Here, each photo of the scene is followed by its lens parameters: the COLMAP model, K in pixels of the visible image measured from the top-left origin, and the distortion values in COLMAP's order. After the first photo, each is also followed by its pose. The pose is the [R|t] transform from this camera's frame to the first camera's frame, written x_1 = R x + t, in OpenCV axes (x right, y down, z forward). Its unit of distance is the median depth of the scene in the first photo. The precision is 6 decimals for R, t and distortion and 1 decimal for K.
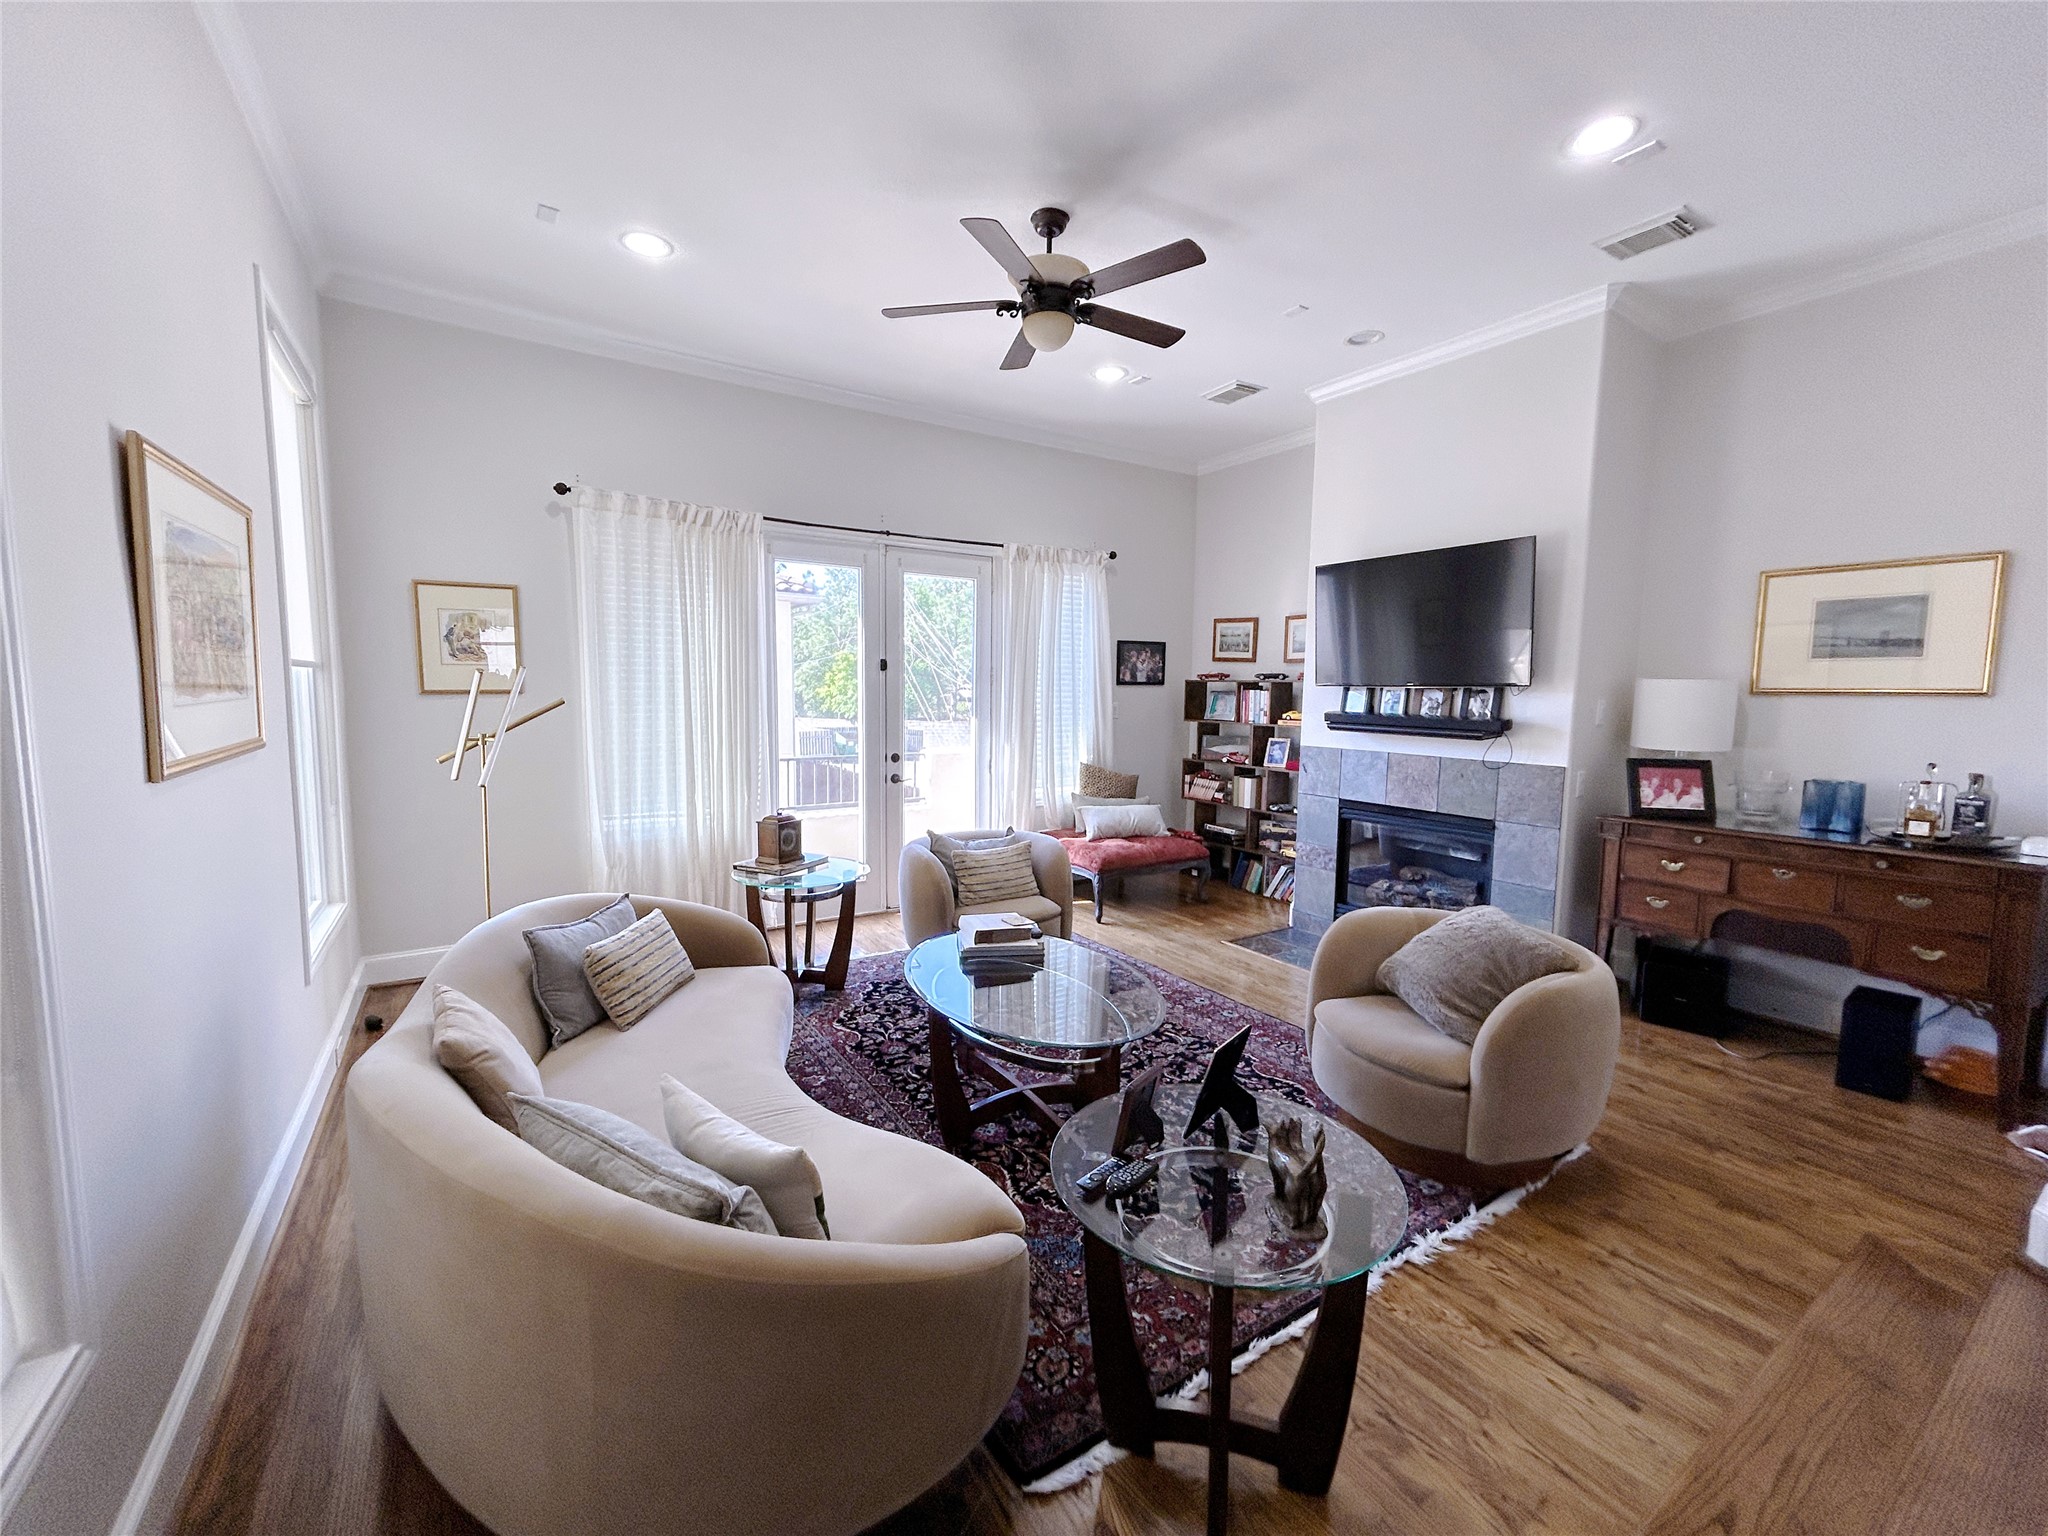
lens RADIAL K [[820.6, 0, 1029.9], [0, 820.6, 770.6], [0, 0, 1]] dist [-0.002323, 0.000493]
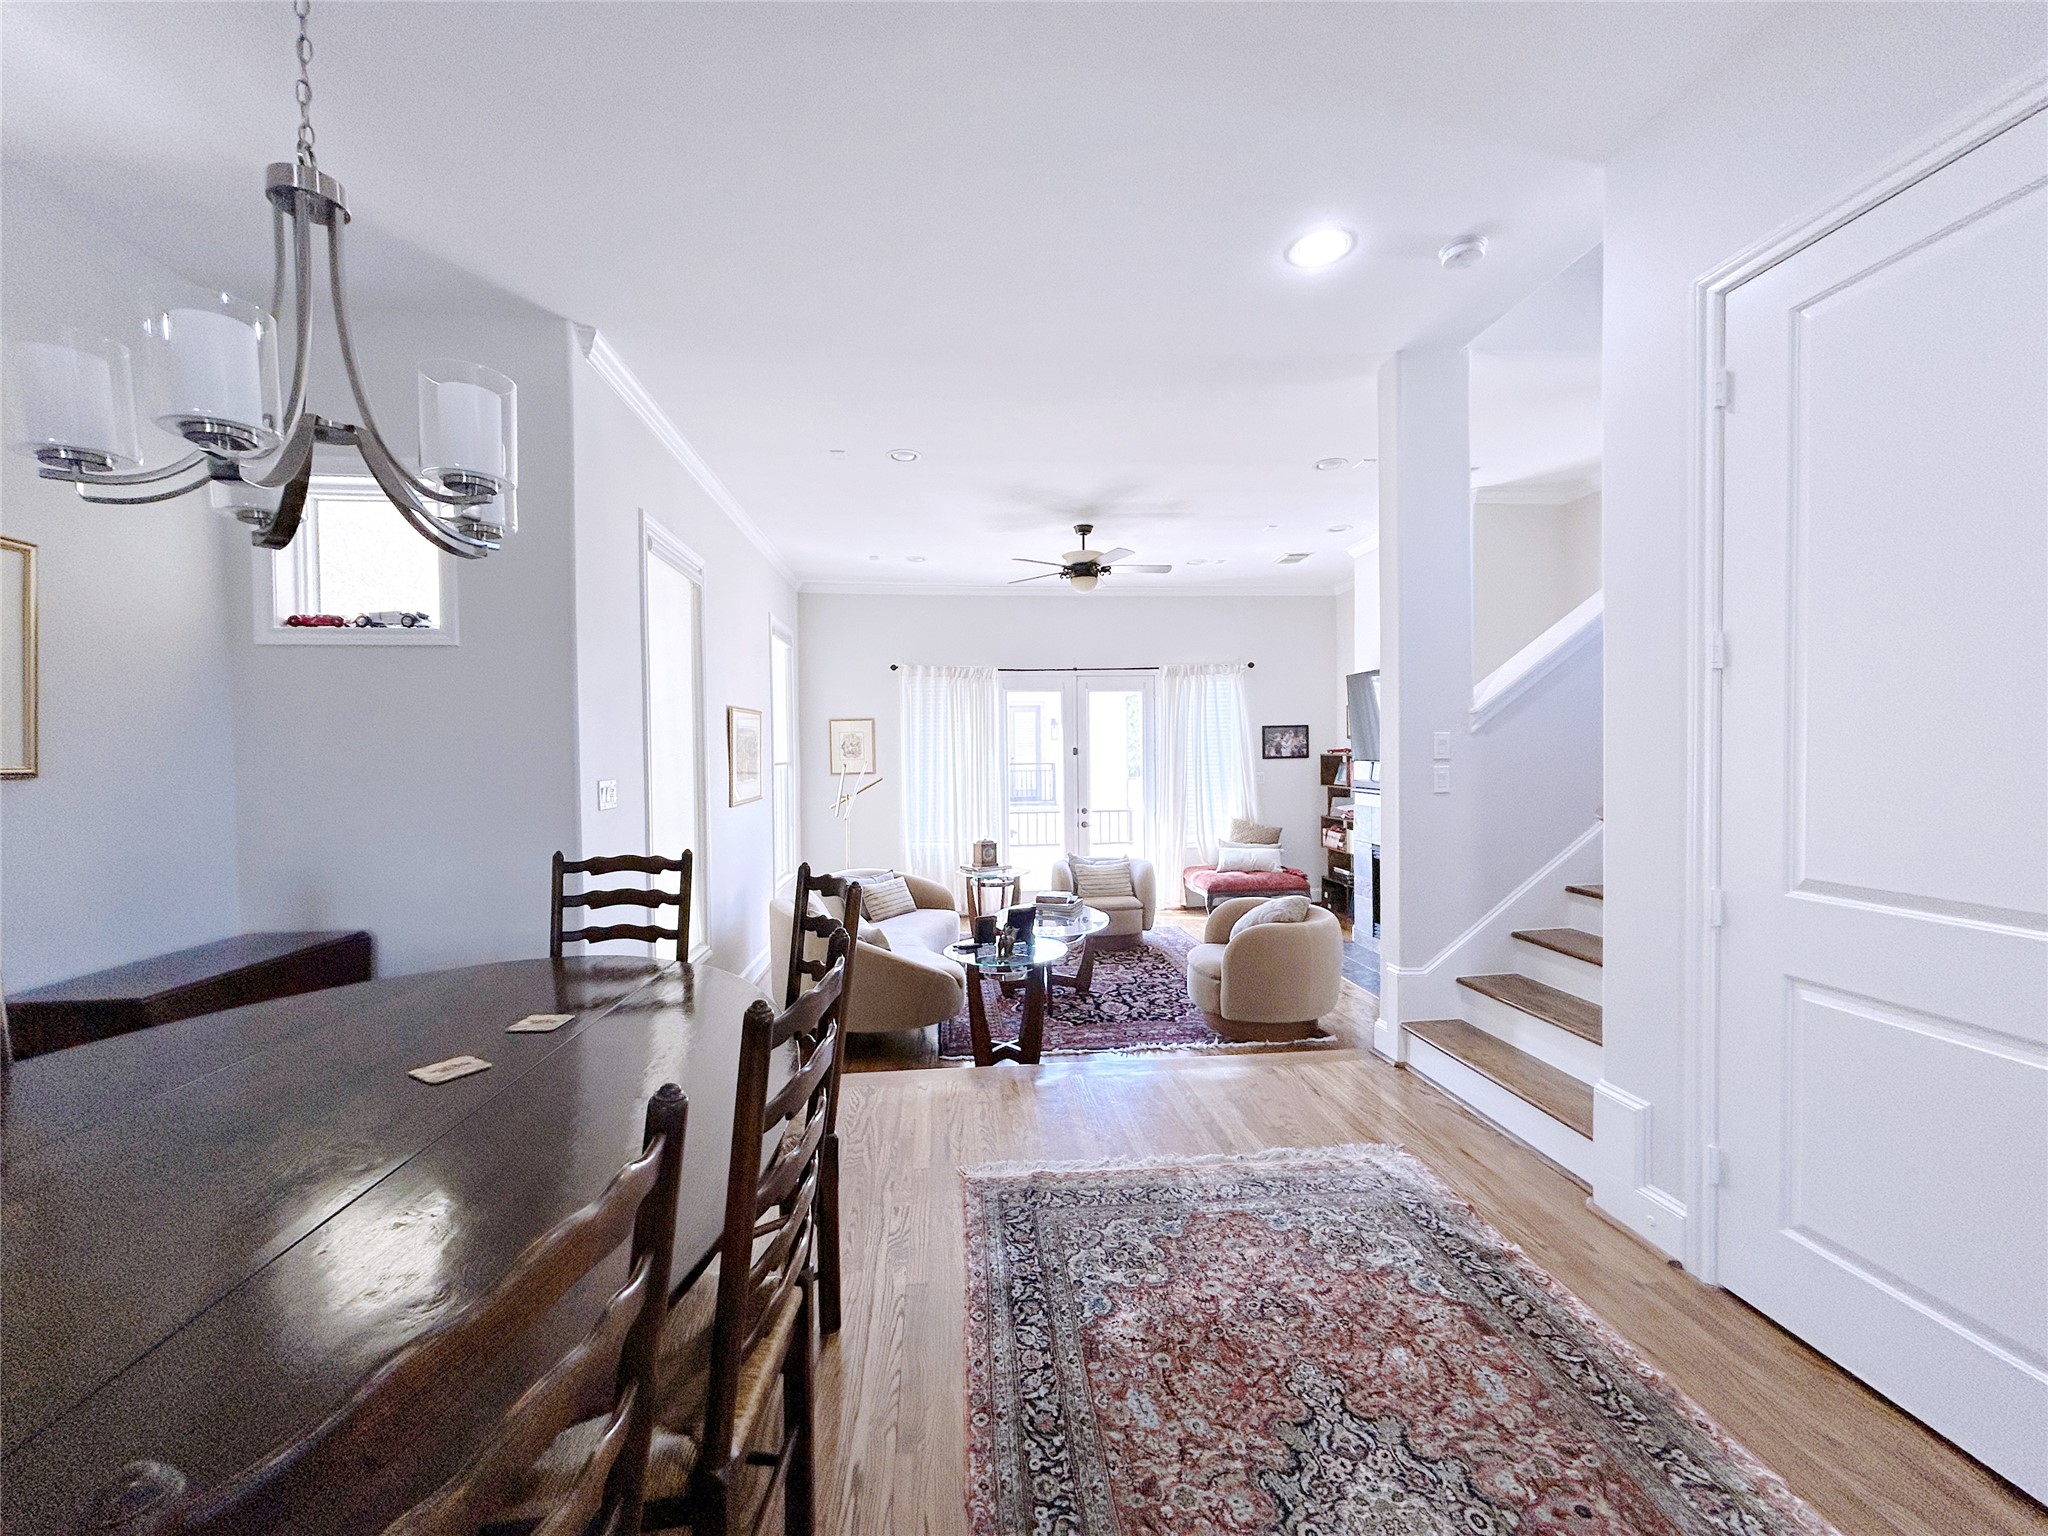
lens RADIAL K [[820.6, 0, 1036.4], [0, 820.6, 766.5], [0, 0, 1]] dist [-0.002323, 0.000493]
pose [[0.891779, -0.015793, -0.452196, 0.461914], [-0.022687, 0.996573, -0.079546, 0.026101], [0.451903, 0.081196, 0.888364, -0.420326]]
